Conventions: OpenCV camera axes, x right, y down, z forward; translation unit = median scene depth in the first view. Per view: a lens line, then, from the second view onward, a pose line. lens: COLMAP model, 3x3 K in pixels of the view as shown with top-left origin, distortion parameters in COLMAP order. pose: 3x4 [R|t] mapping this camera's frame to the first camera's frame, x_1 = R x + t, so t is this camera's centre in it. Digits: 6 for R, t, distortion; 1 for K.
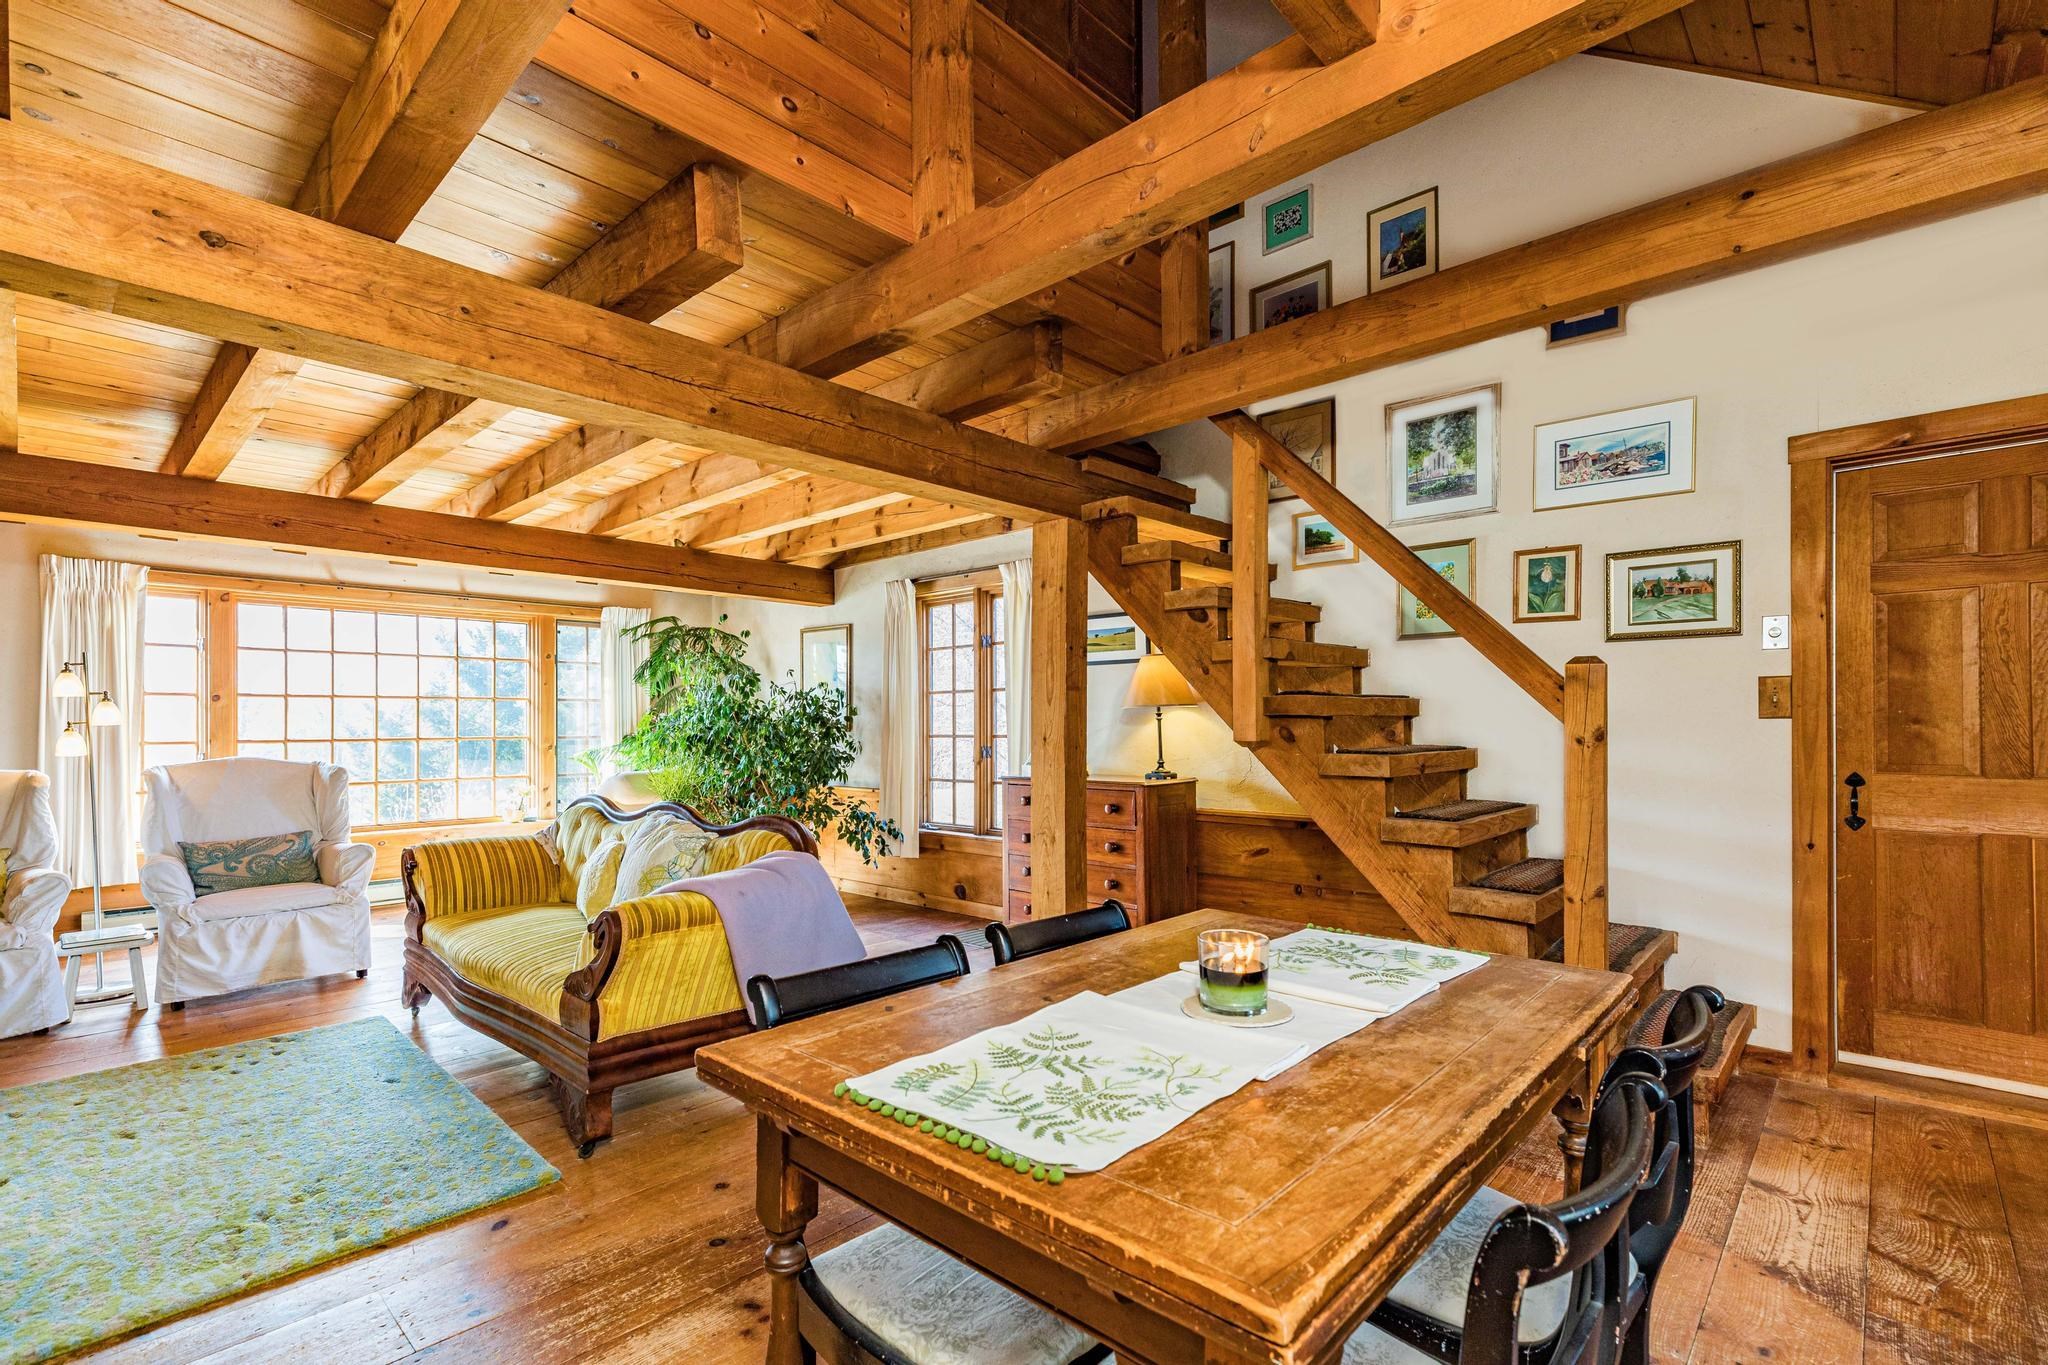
lens RADIAL K [[931.8, 0, 1009.5], [0, 931.8, 723.9], [0, 0, 1]] dist [0.001104, 0.000342]
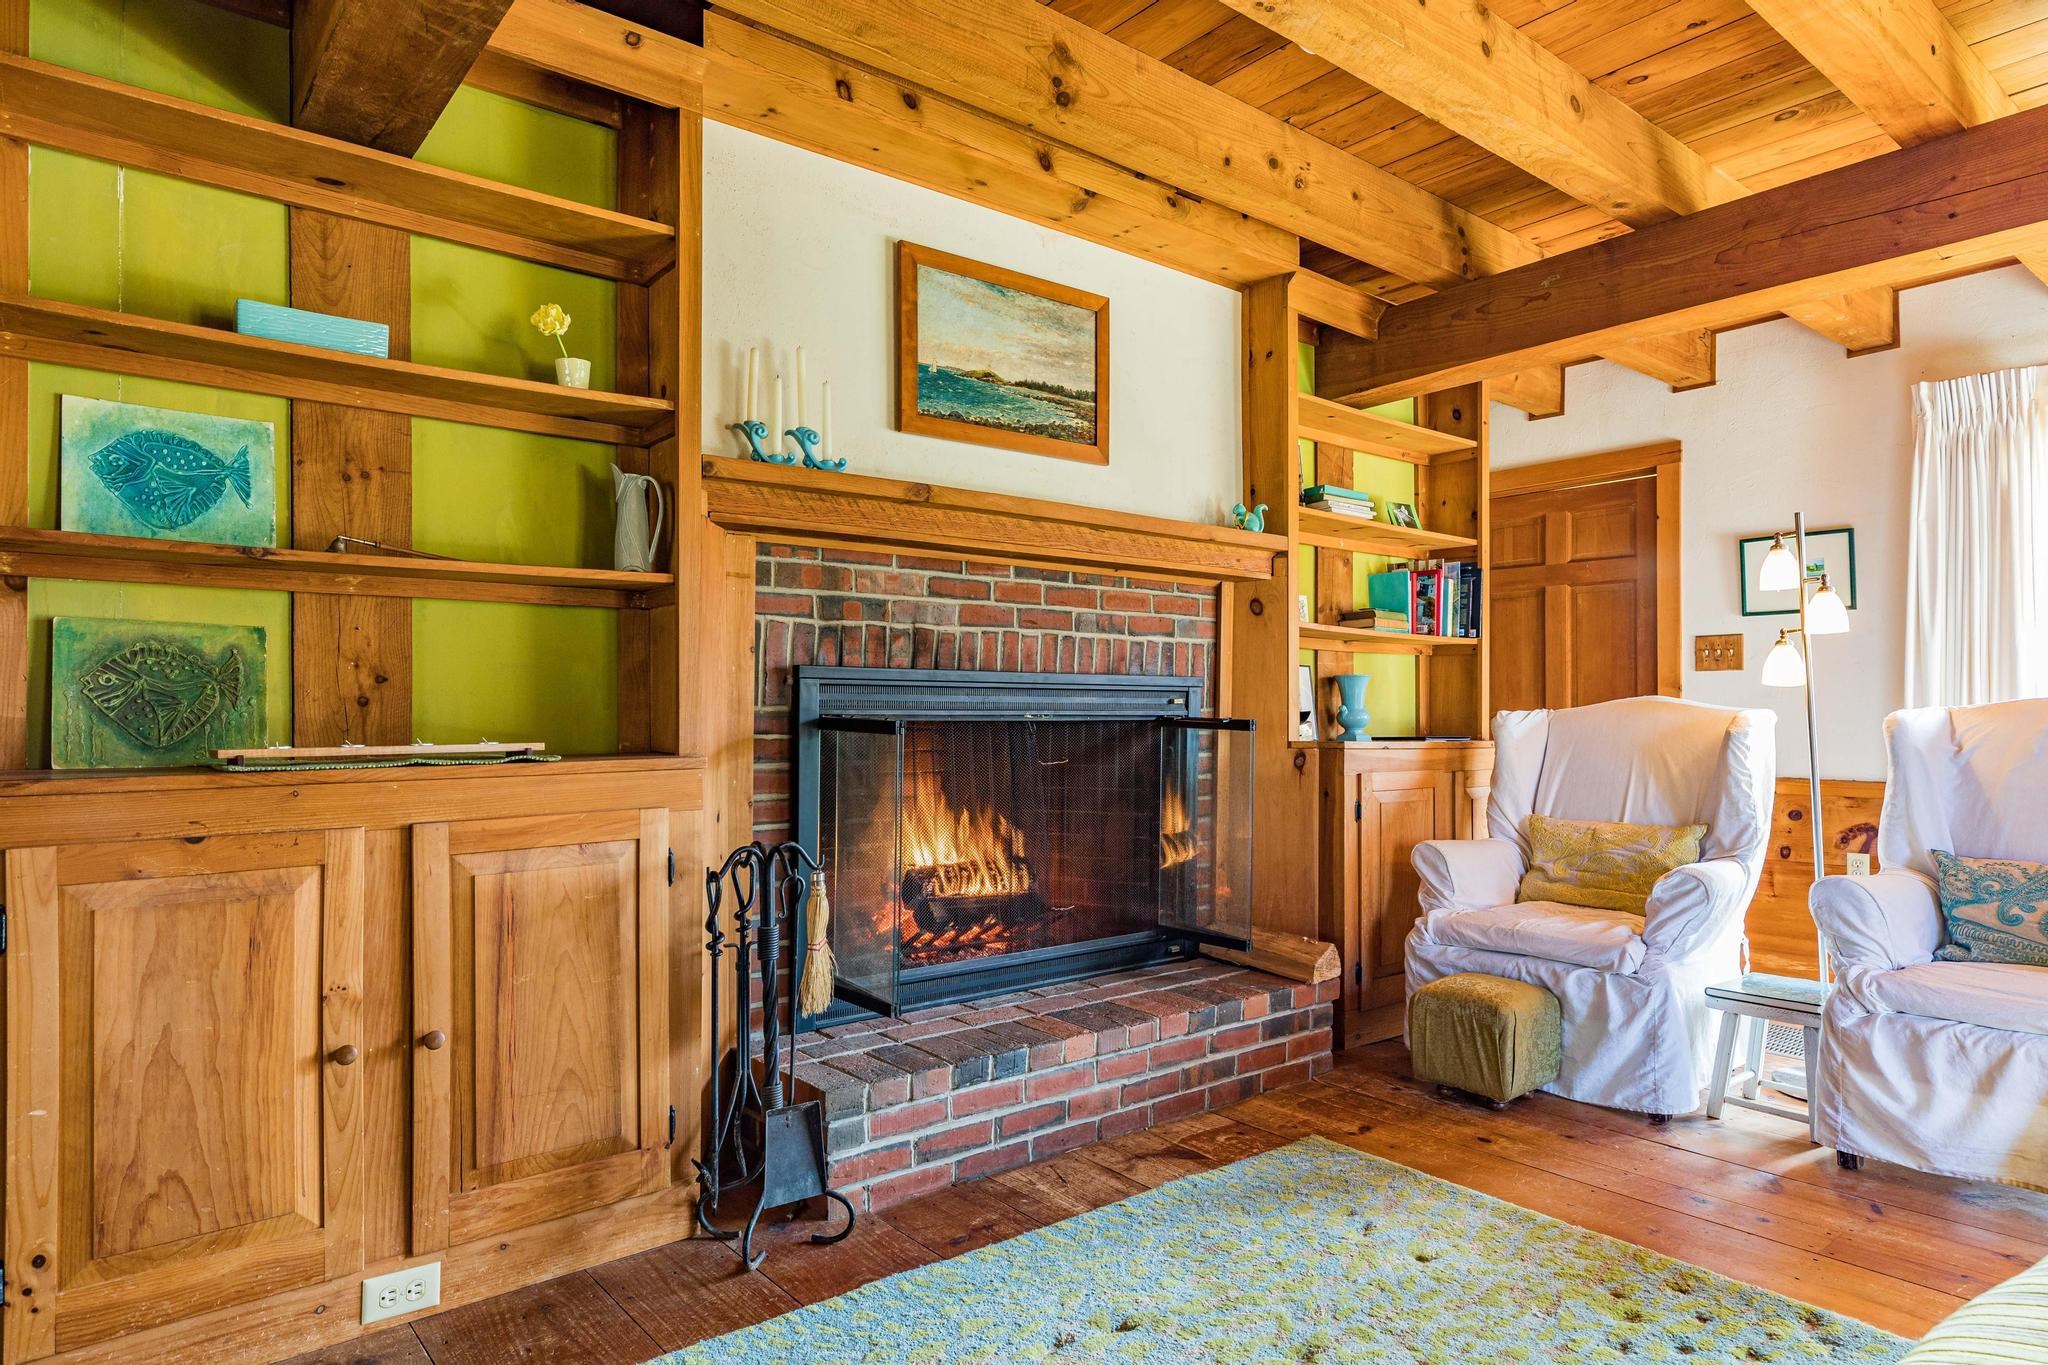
lens RADIAL K [[1200.2, 0, 1026.0], [0, 1200.2, 689.3], [0, 0, 1]] dist [0.001516, 0.000294]
pose [[-0.129306, -0.008655, -0.991567, -0.162113], [0.002908, 0.999954, -0.009108, 0.043795], [0.991601, -0.004061, -0.129275, 0.619472]]
